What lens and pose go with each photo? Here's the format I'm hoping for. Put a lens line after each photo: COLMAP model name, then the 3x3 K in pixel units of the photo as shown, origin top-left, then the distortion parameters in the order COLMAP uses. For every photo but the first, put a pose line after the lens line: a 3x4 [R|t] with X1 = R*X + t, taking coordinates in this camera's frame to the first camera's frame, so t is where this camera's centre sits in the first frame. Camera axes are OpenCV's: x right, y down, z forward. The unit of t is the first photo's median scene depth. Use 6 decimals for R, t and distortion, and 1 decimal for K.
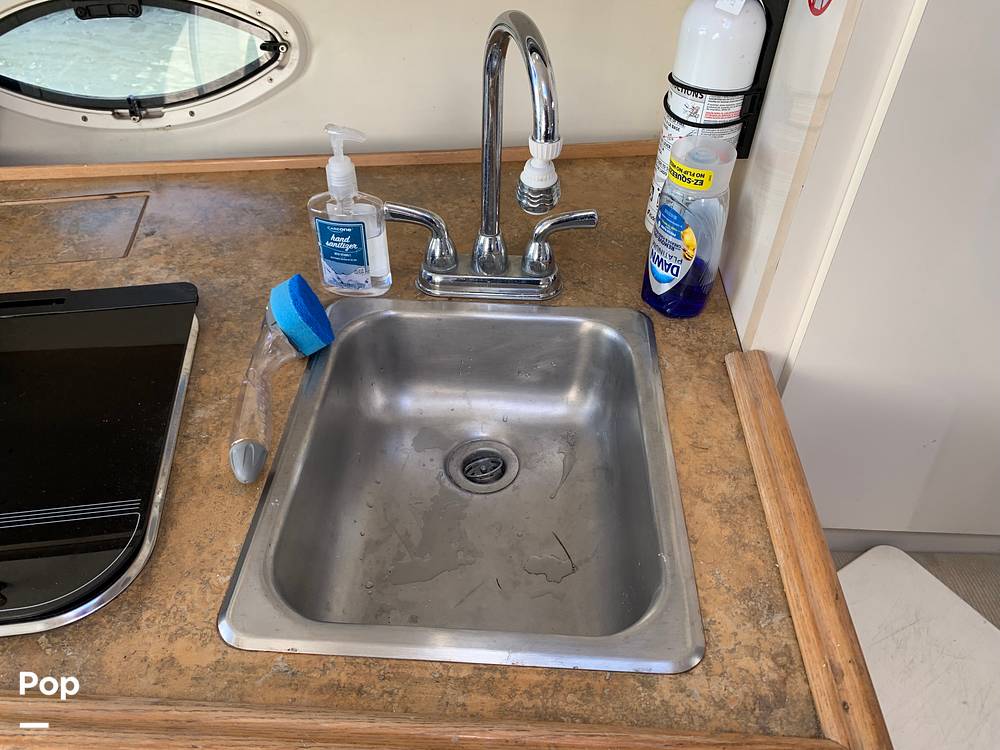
lens RADIAL K [[760.8, 0, 500.0], [0, 760.8, 375.0], [0, 0, 1]] dist [0.003134, -0.005453]
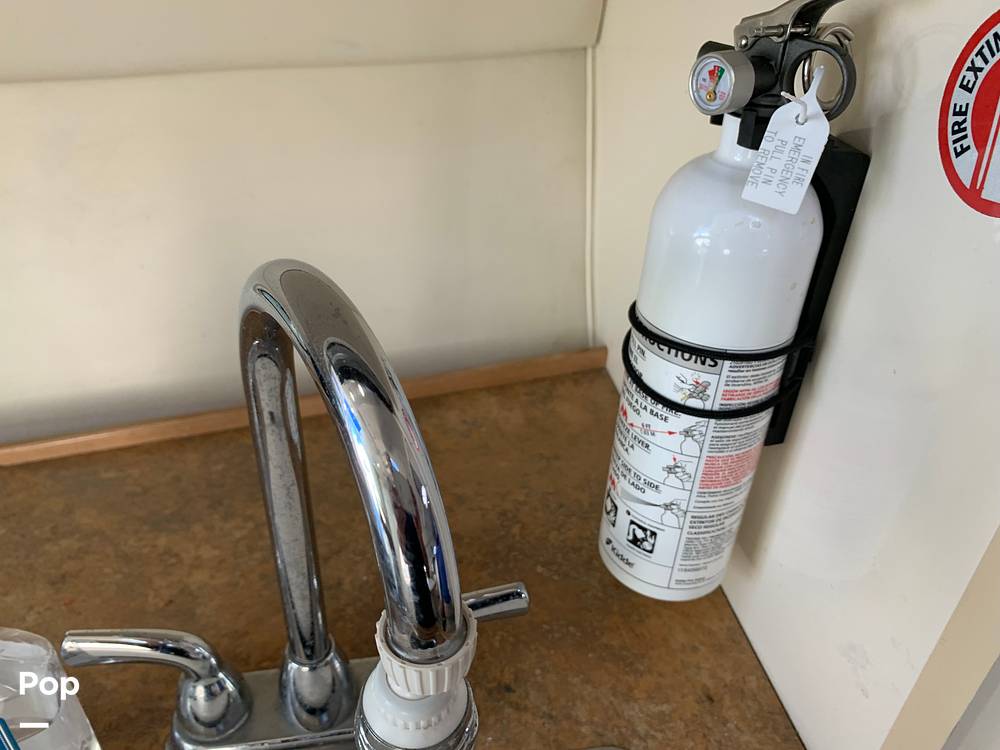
lens RADIAL K [[760.8, 0, 500.0], [0, 760.8, 375.0], [0, 0, 1]] dist [0.003134, -0.005453]
pose [[0.973013, -0.126897, 0.192724, 0.032992], [0.150914, 0.981778, -0.115485, -0.281112], [-0.174557, 0.141453, 0.974434, 0.480171]]
